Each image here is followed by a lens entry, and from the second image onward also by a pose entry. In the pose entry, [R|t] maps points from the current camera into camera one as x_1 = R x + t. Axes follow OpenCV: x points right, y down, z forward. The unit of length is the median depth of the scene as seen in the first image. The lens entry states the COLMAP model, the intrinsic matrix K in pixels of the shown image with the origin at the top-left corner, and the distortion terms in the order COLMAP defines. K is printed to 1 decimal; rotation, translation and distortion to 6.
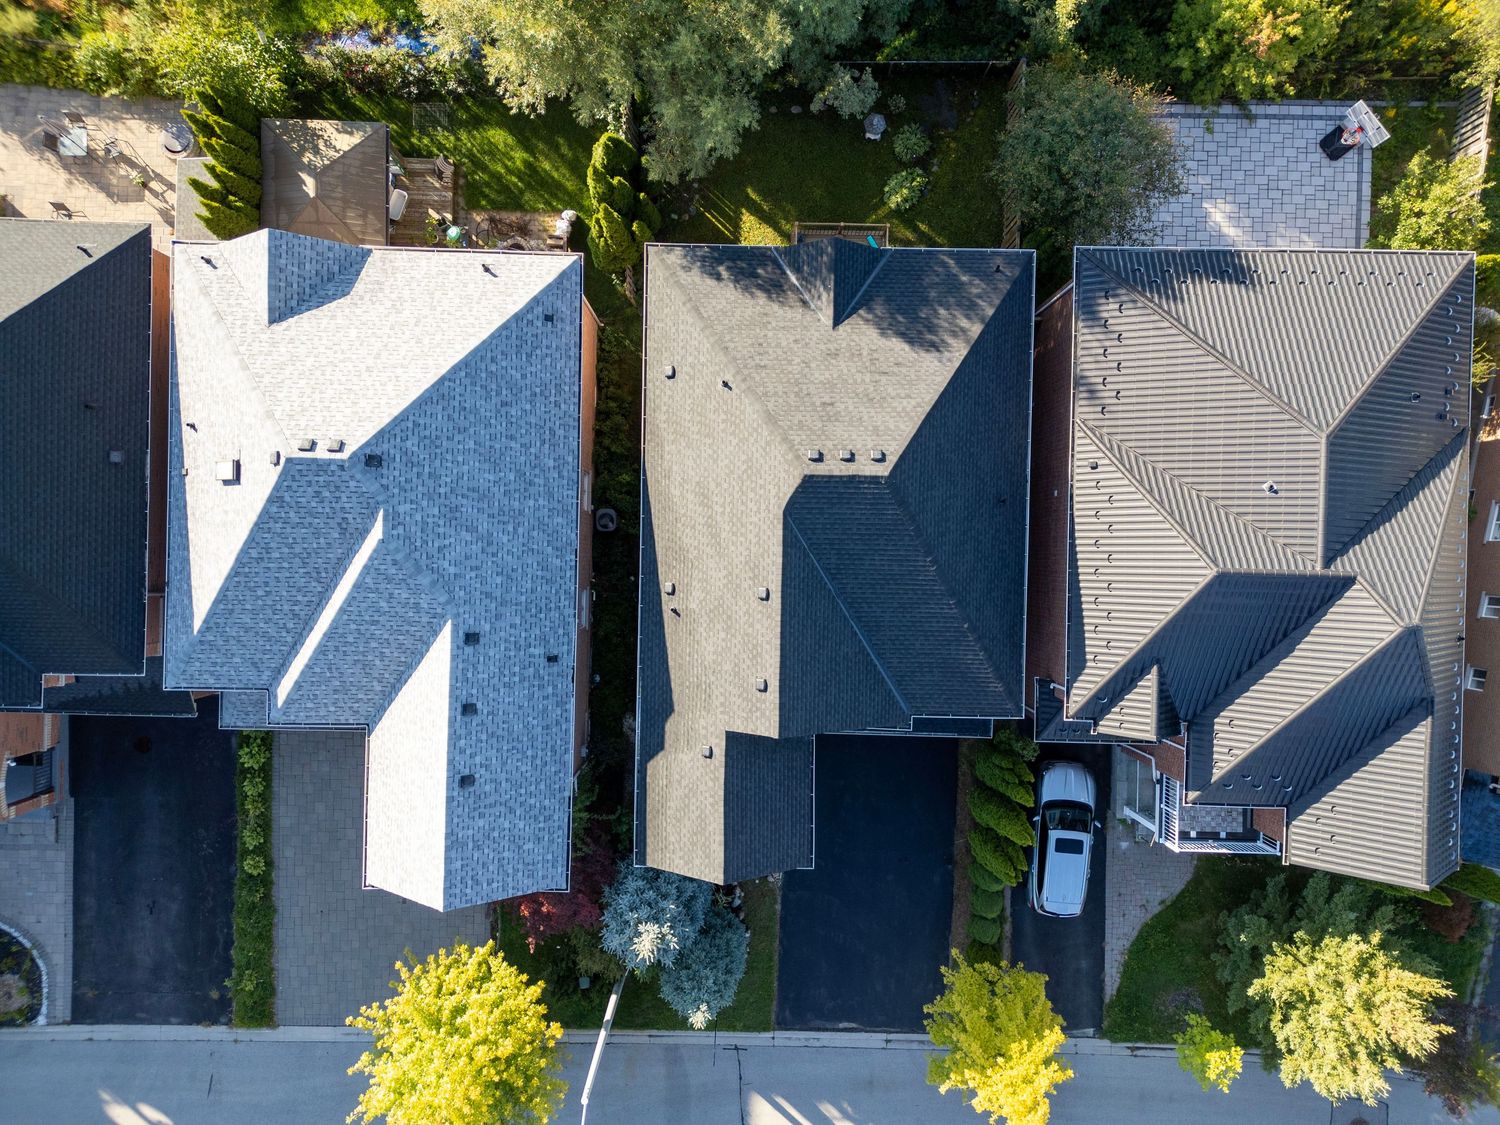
lens RADIAL K [[1044.9, 0, 747.6], [0, 1044.9, 566.4], [0, 0, 1]] dist [0.082690, -0.071700]
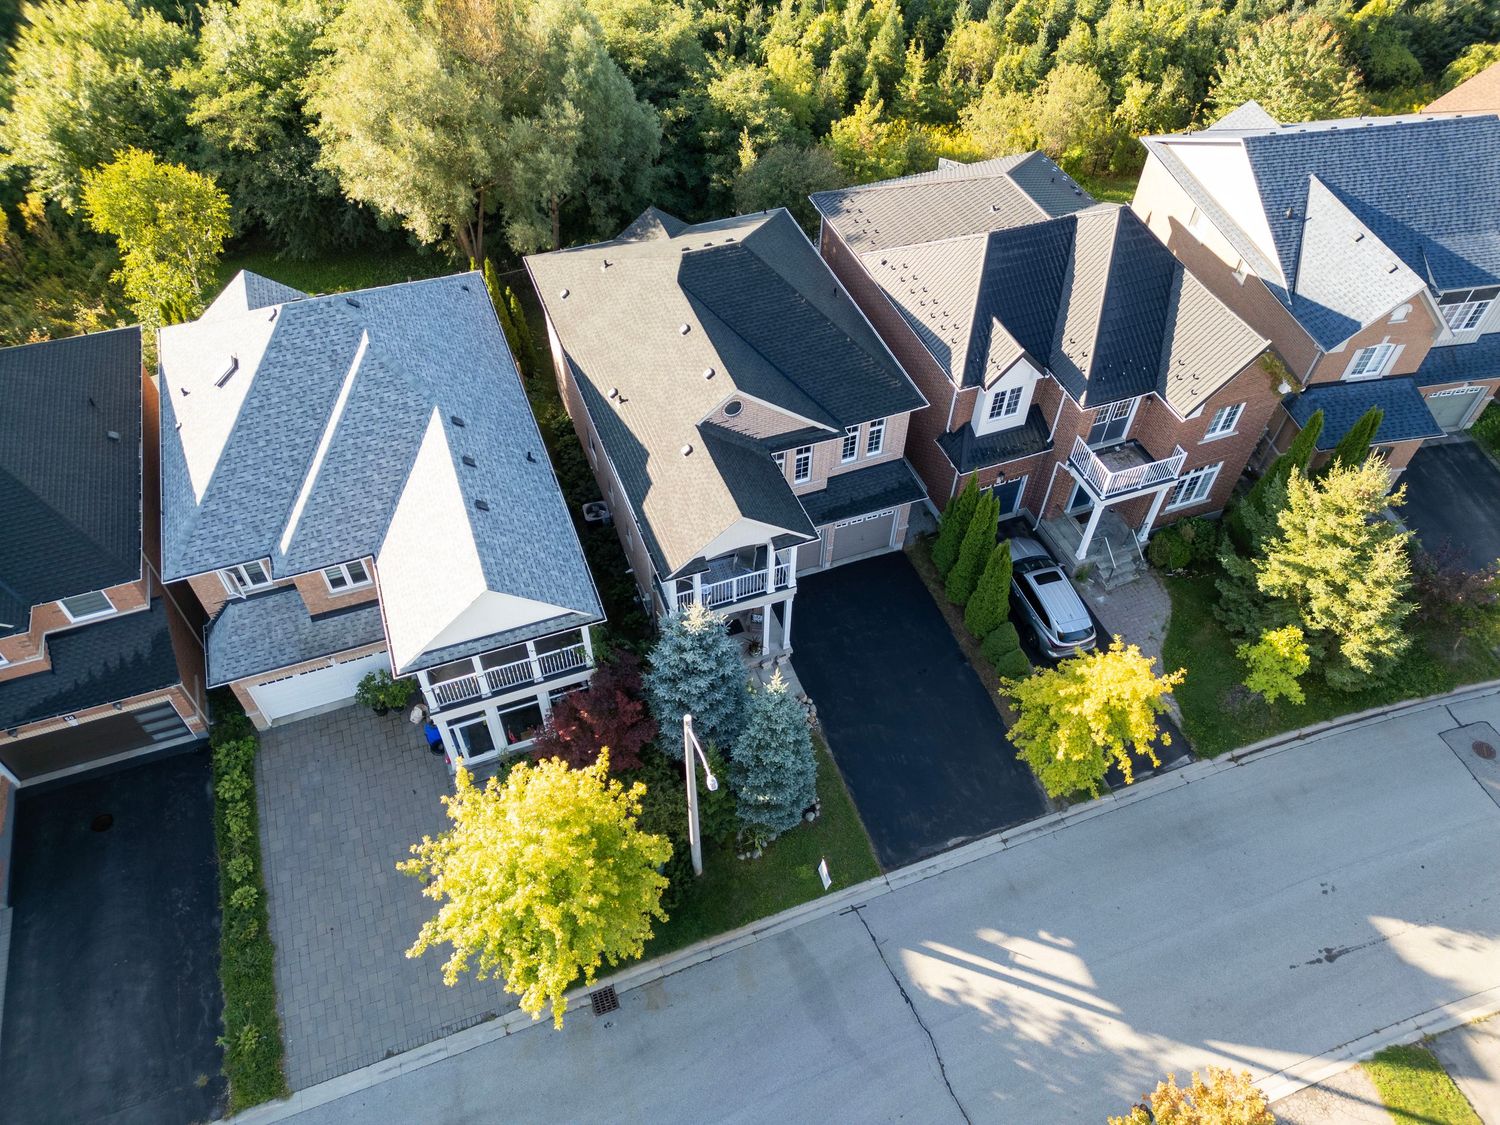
lens RADIAL K [[1041.0, 0, 745.8], [0, 1041.0, 563.7], [0, 0, 1]] dist [0.083605, -0.078251]
pose [[0.929566, -0.276030, 0.244366, -0.286092], [0.368653, 0.698652, -0.613172, 0.967847], [-0.001473, 0.660070, 0.751203, 0.239647]]
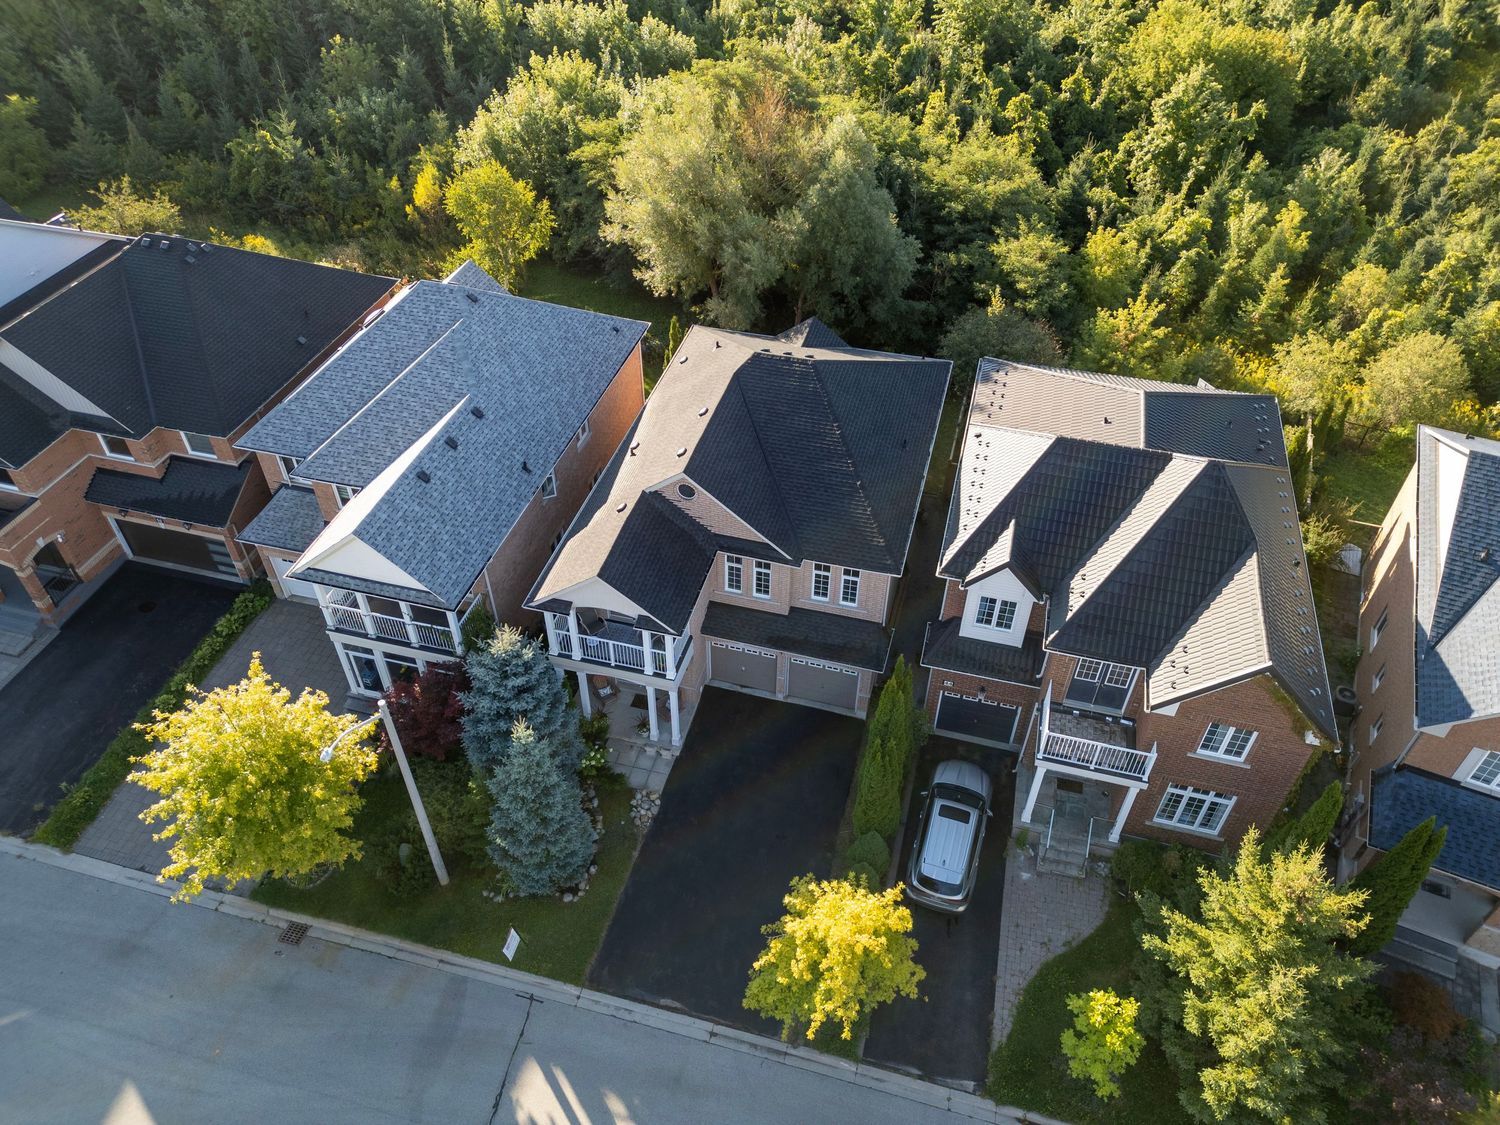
lens RADIAL K [[1040.0, 0, 747.3], [0, 1040.0, 565.0], [0, 0, 1]] dist [0.083331, -0.073106]
pose [[0.970605, 0.161663, -0.178300, 0.313558], [-0.240672, 0.647169, -0.723360, 1.020317], [-0.001550, 0.745009, 0.667053, 0.271647]]
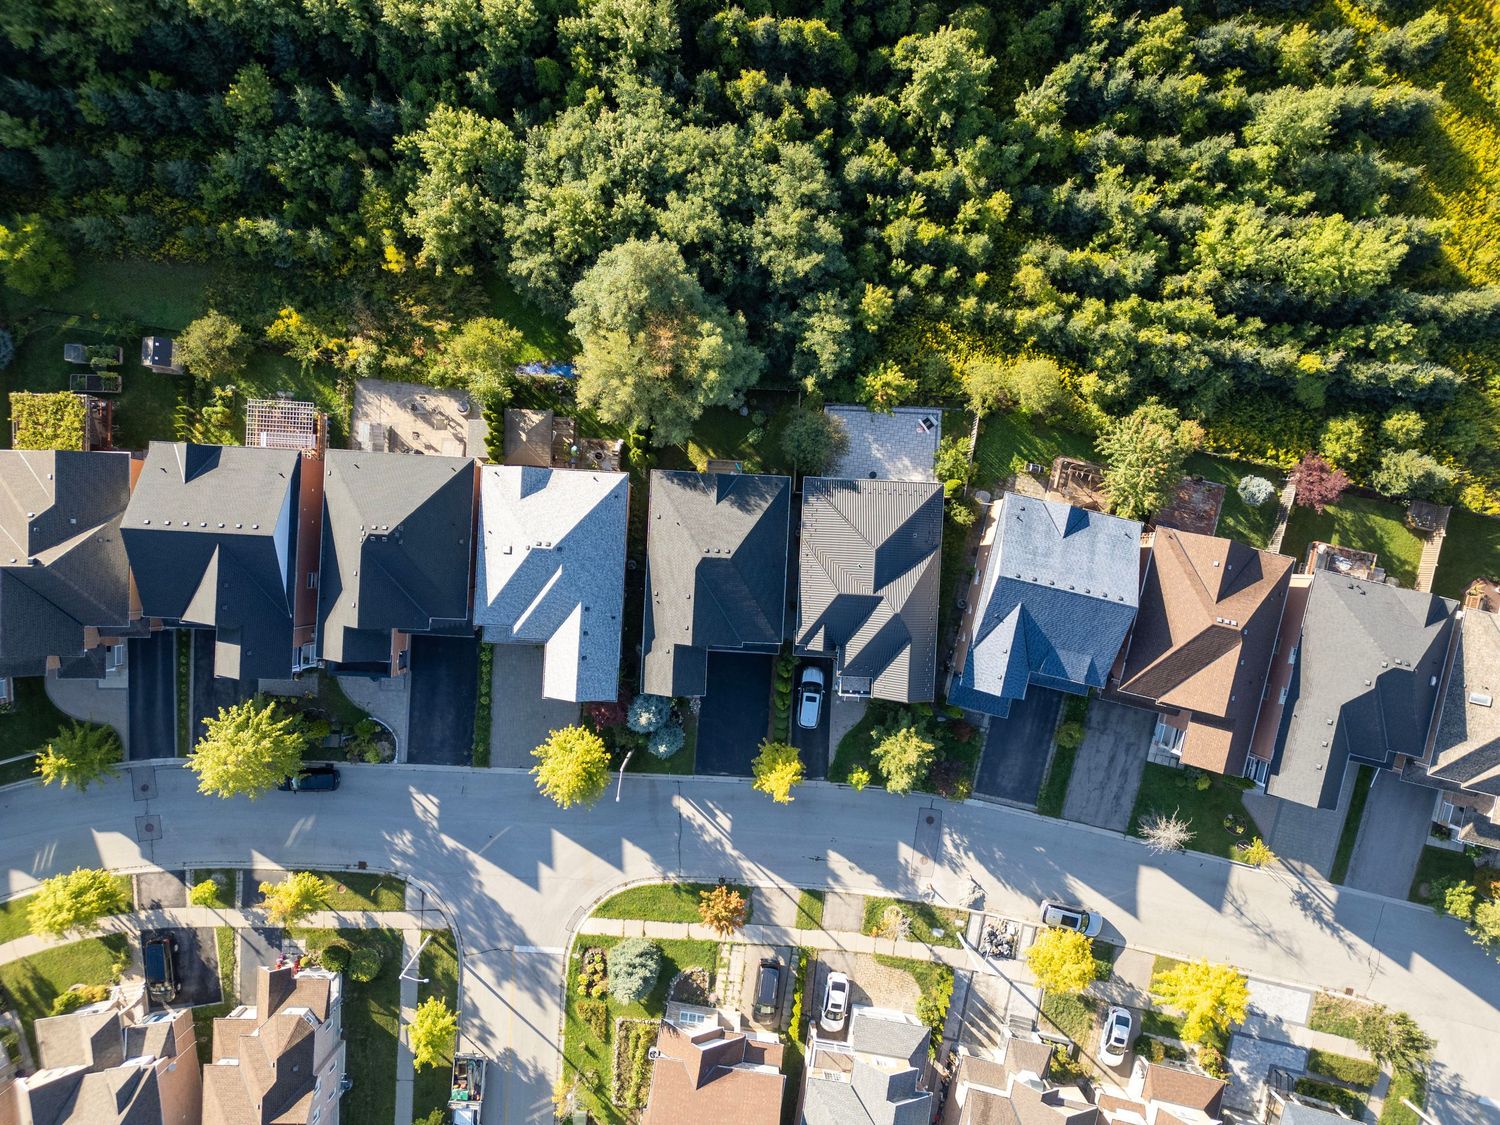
lens RADIAL K [[1049.4, 0, 745.9], [0, 1049.4, 560.0], [0, 0, 1]] dist [0.082548, -0.075650]
pose [[0.999539, 0.028860, 0.009433, 0.140728], [-0.028808, 0.999569, -0.005583, -0.061880], [-0.009590, 0.005309, 0.999940, -1.858686]]
